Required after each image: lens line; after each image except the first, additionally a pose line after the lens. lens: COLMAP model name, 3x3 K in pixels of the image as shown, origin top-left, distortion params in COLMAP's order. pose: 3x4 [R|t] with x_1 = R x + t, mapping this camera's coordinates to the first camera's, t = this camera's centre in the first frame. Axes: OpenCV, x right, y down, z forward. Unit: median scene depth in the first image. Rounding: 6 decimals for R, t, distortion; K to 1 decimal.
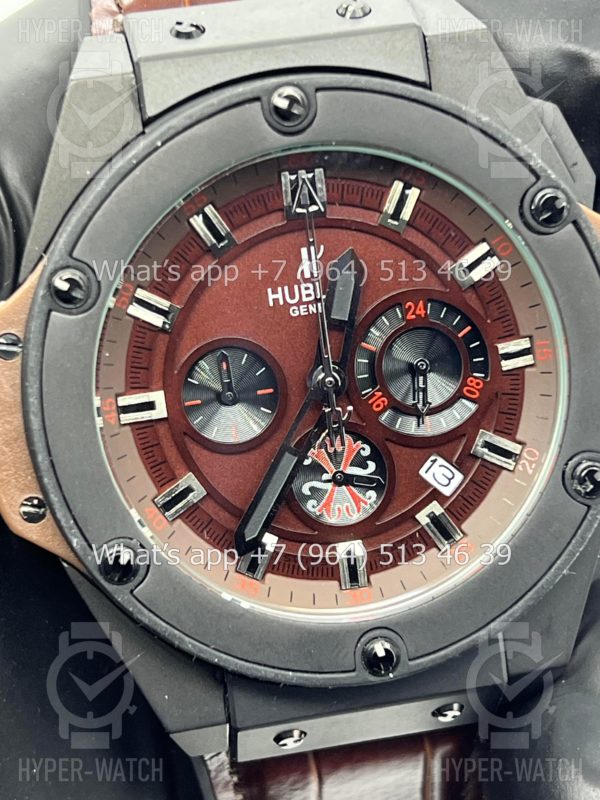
lens RADIAL K [[1917.1, 0, 299.7], [0, 1917.1, 400.3], [0, 0, 1]] dist [0.238181, 0.000000]
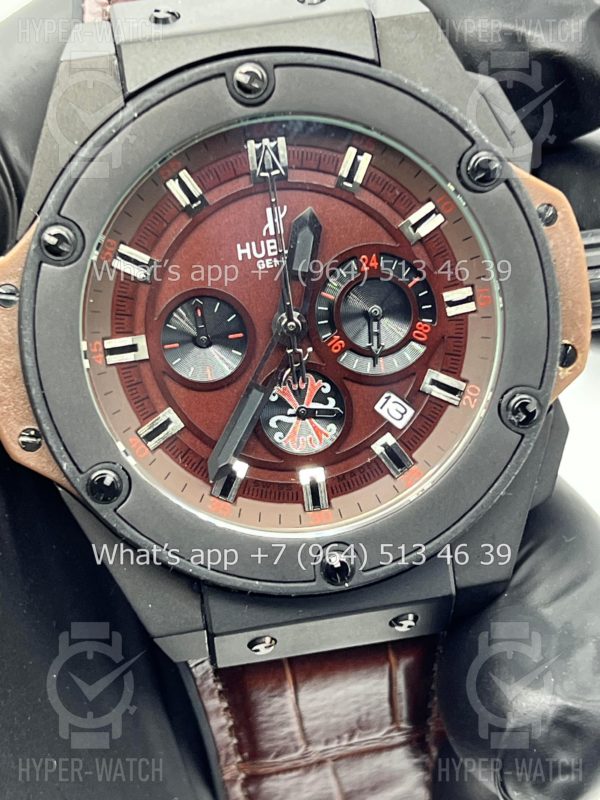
lens RADIAL K [[1917.1, 0, 299.8], [0, 1917.1, 400.1], [0, 0, 1]] dist [0.238181, 0.000000]
pose [[0.998864, -0.007484, -0.047056, 0.073006], [0.006870, 0.999889, -0.013201, 0.048735], [0.047149, 0.012862, 0.998805, -0.126818]]
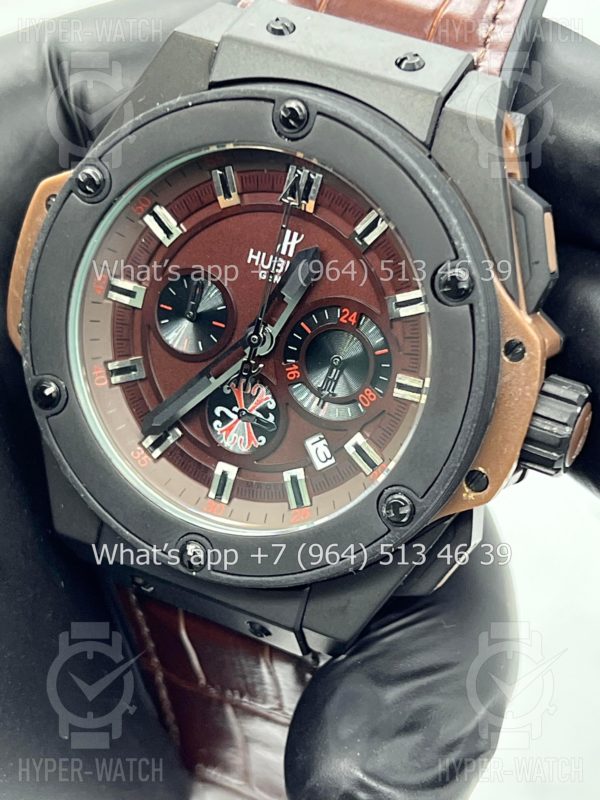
lens RADIAL K [[1917.1, 0, 296.4], [0, 1917.1, 407.9], [0, 0, 1]] dist [0.238181, 0.000000]
pose [[0.794838, 0.446091, -0.411382, 0.554696], [-0.404074, 0.894853, 0.189635, -0.211218], [0.452721, 0.015500, 0.891518, -0.072704]]
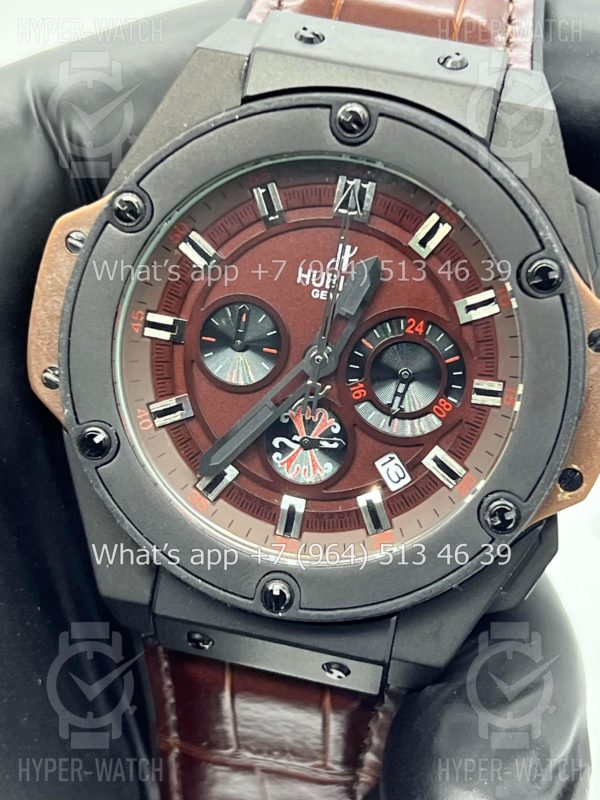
lens RADIAL K [[1917.1, 0, 299.8], [0, 1917.1, 420.5], [0, 0, 1]] dist [0.238181, 0.000000]
pose [[0.912295, 0.333028, -0.238347, 0.292334], [-0.334151, 0.941796, 0.036924, -0.013796], [0.236771, 0.045958, 0.970478, -0.125130]]
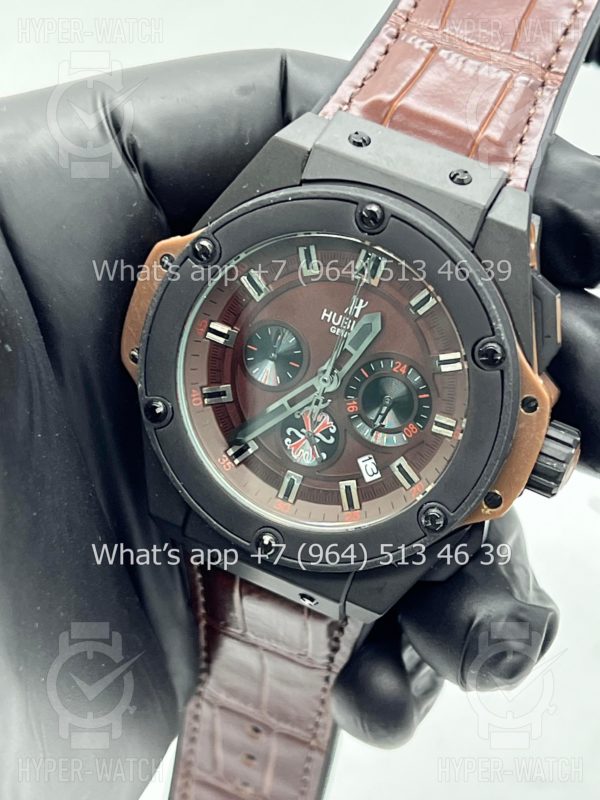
lens RADIAL K [[1917.1, 0, 294.1], [0, 1917.1, 400.0], [0, 0, 1]] dist [0.238181, 0.000000]
pose [[0.804231, 0.510266, -0.304698, 0.479603], [-0.467434, 0.859704, 0.205949, -0.305588], [0.367039, -0.023205, 0.929916, -0.467625]]
